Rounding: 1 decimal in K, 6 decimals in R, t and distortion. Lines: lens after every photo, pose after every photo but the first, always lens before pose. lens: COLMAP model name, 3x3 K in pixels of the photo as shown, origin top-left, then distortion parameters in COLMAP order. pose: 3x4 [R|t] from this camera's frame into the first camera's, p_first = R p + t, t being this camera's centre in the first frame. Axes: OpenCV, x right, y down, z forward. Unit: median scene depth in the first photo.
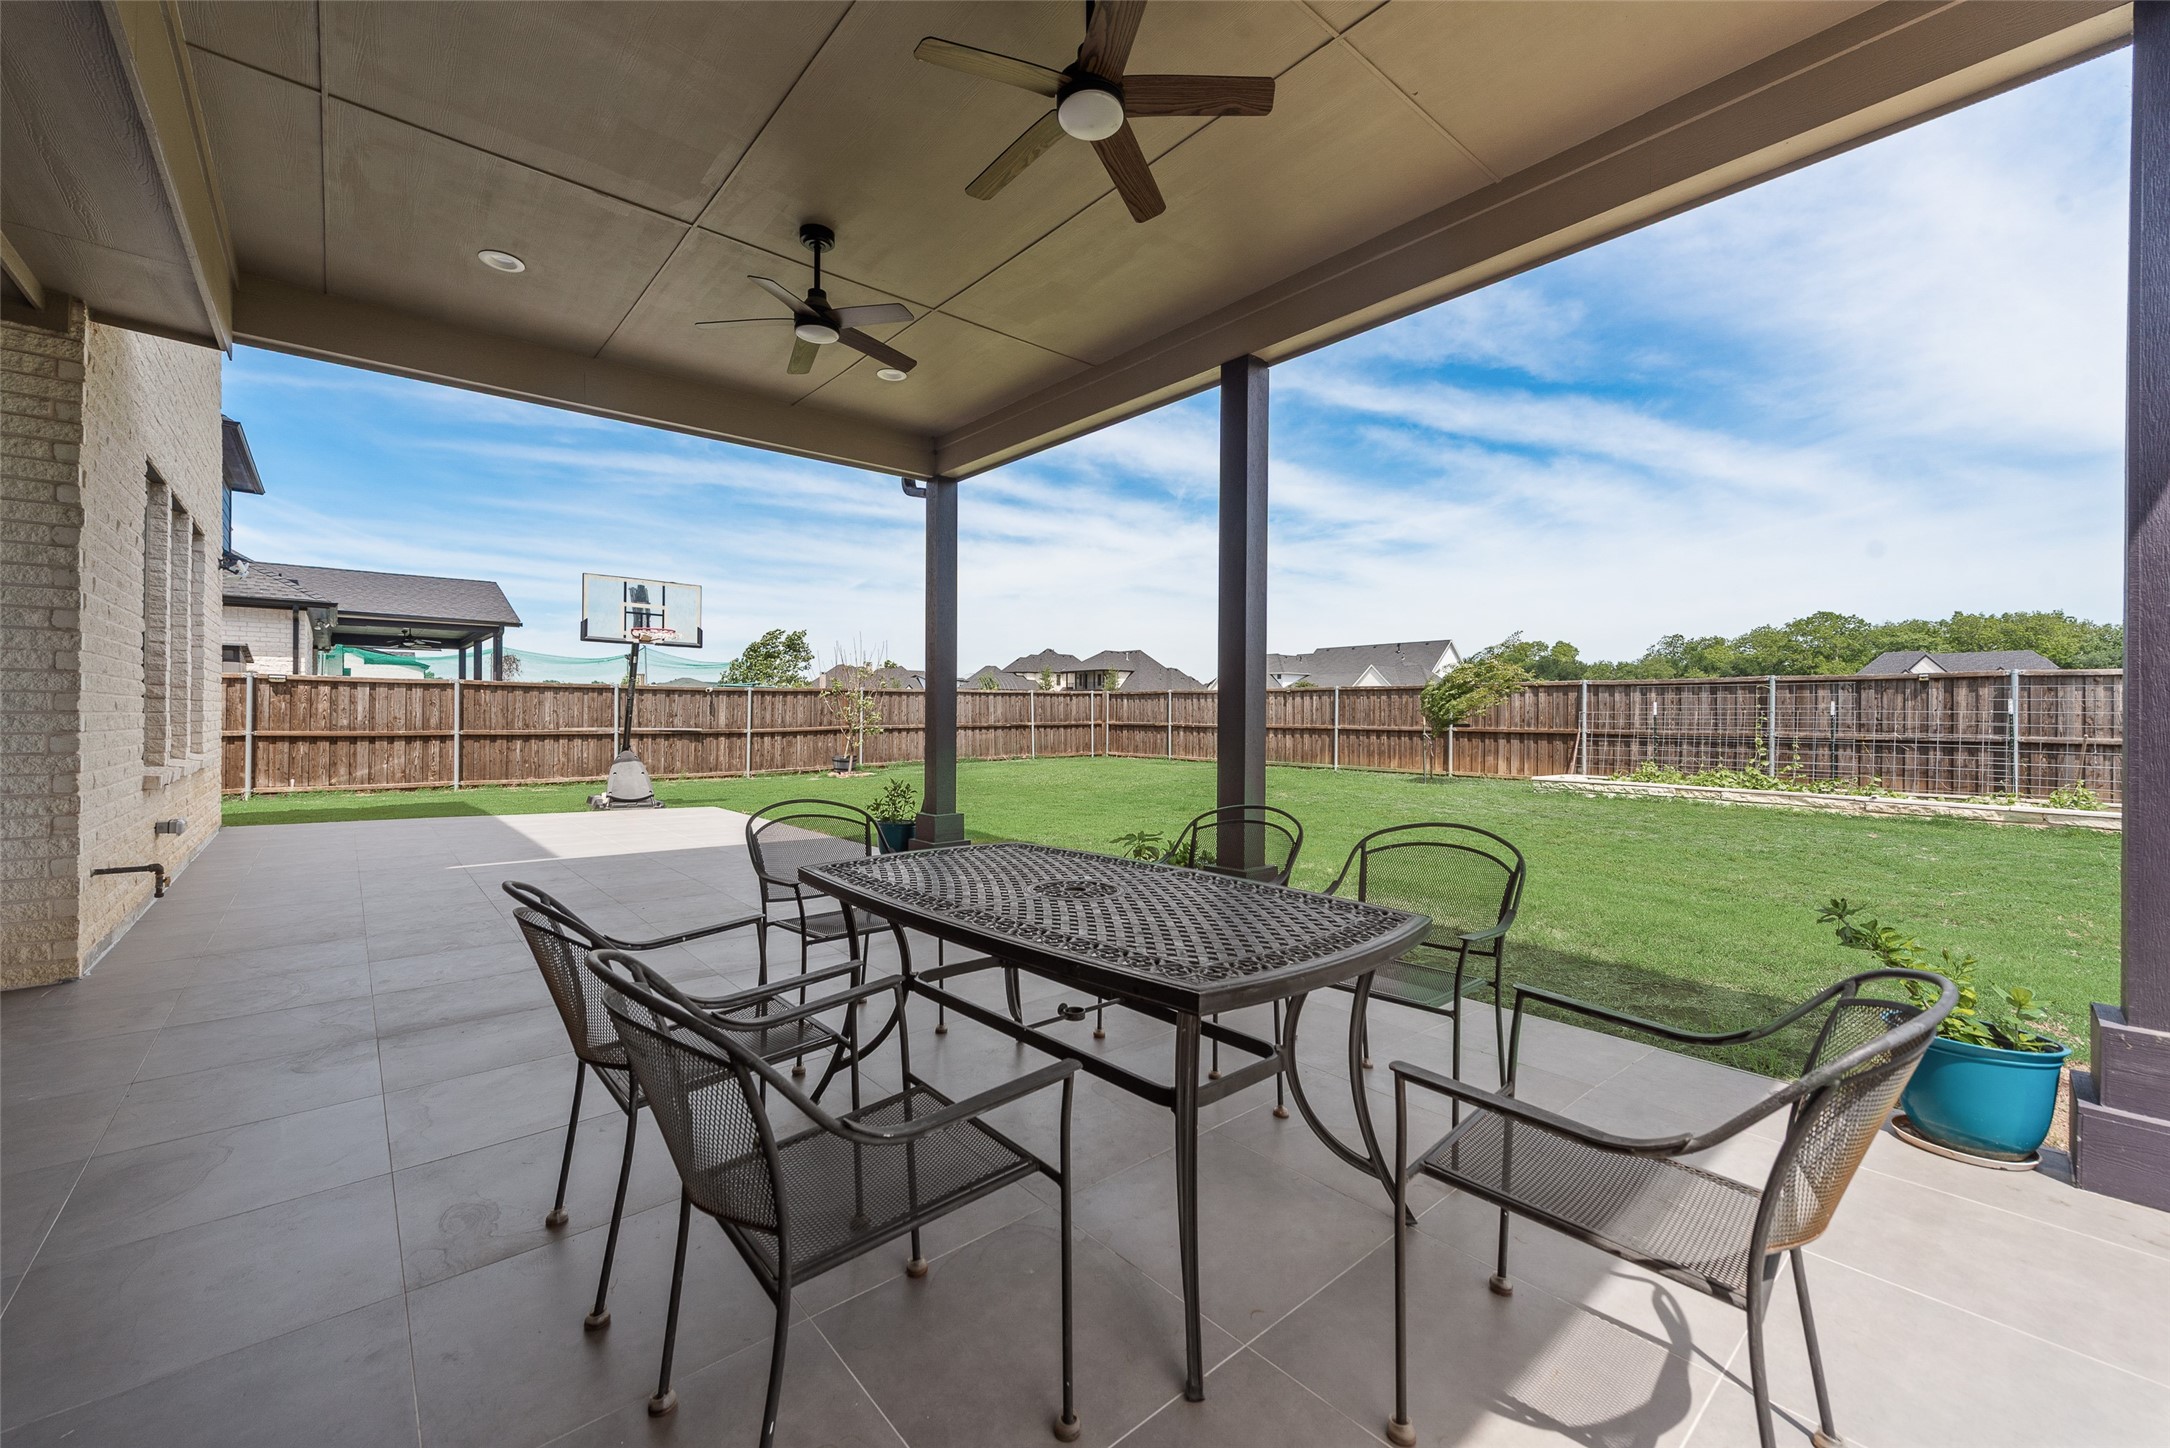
lens RADIAL K [[851.2, 0, 1083.1], [0, 851.2, 716.2], [0, 0, 1]] dist [0.005471, -0.000162]
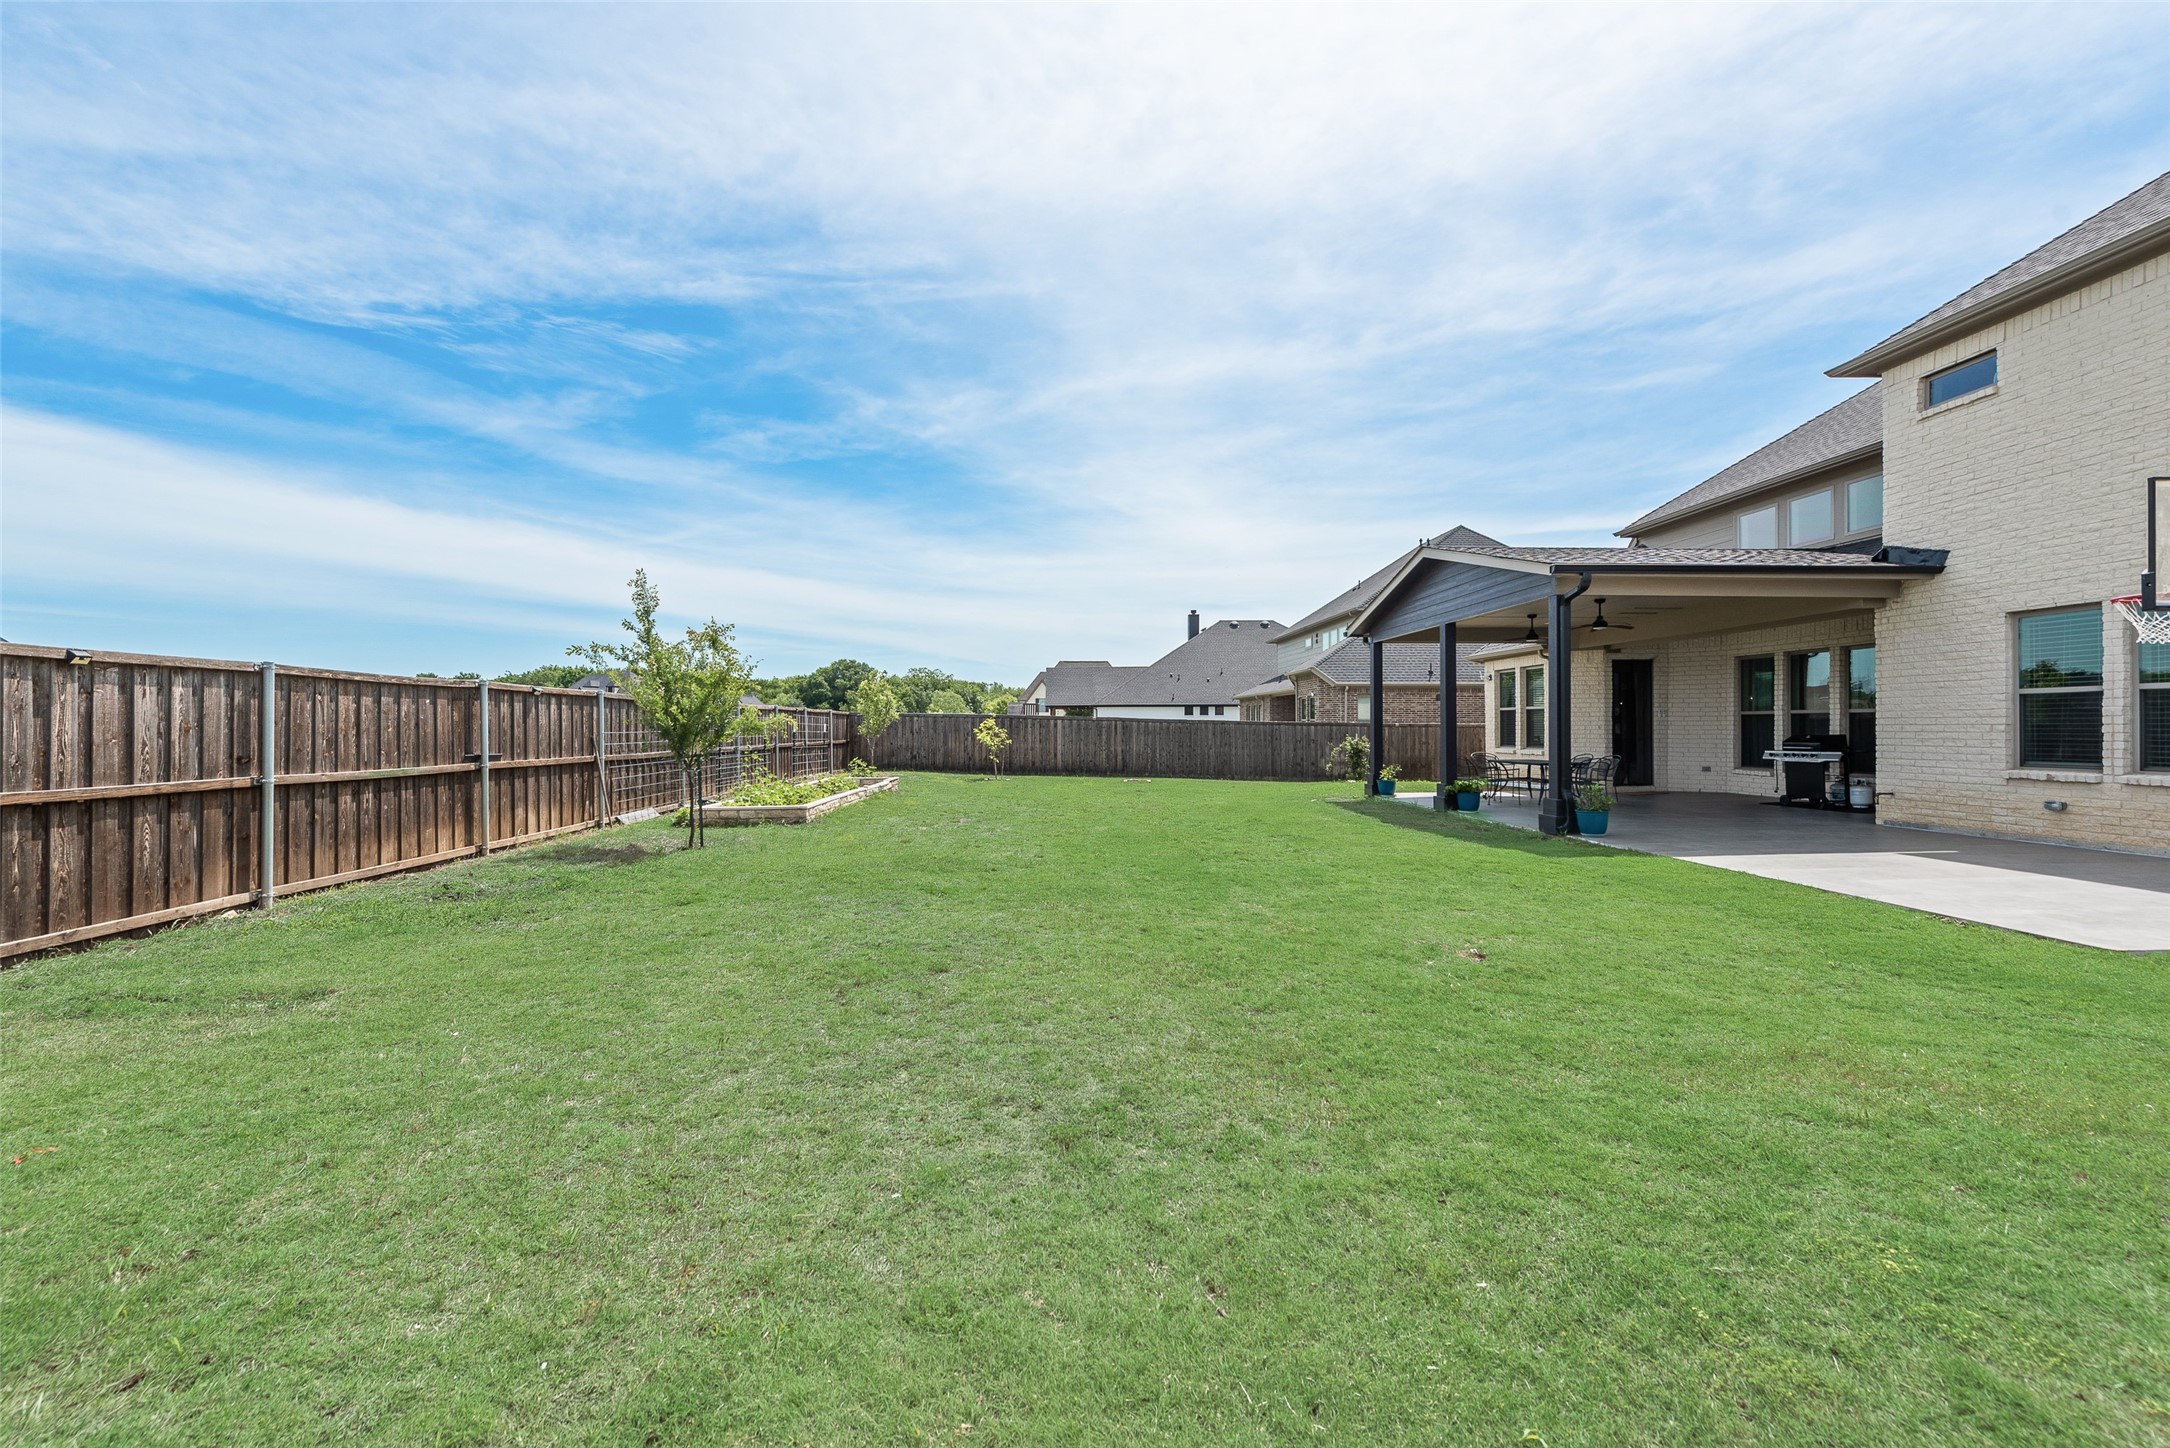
lens RADIAL K [[851.2, 0, 1069.8], [0, 851.2, 729.4], [0, 0, 1]] dist [0.005471, -0.000162]
pose [[-0.779224, -0.002678, 0.626740, -0.196567], [0.000111, 0.999990, 0.004411, -0.010717], [-0.626745, 0.003507, -0.779216, 1.098326]]
